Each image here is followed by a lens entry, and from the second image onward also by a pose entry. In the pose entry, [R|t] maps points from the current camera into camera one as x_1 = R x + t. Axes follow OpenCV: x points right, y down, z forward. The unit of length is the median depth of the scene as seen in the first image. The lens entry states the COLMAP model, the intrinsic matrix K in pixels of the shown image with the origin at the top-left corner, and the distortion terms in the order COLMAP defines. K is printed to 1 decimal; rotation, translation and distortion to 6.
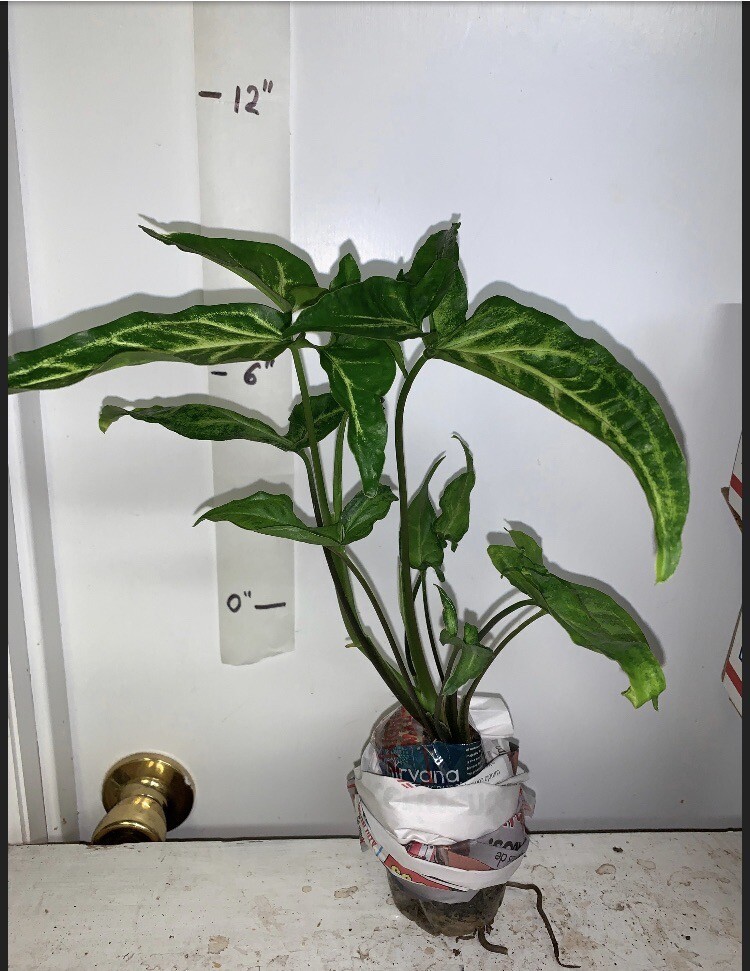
lens RADIAL K [[695.6, 0, 375.0], [0, 695.6, 485.5], [0, 0, 1]] dist [-0.034961, 0.005255]
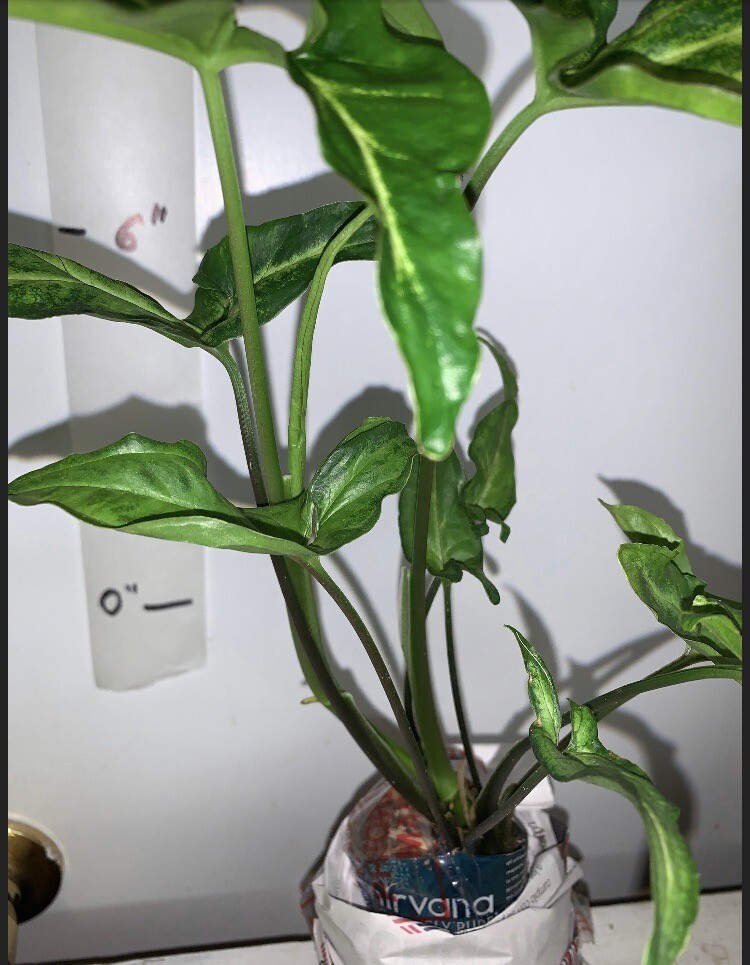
lens RADIAL K [[691.3, 0, 375.0], [0, 691.3, 482.5], [0, 0, 1]] dist [-0.034961, 0.005255]
pose [[0.990862, -0.007397, 0.134676, -0.059243], [-0.005139, 0.995700, 0.092496, -0.002233], [-0.134781, -0.092343, 0.986563, 0.458861]]
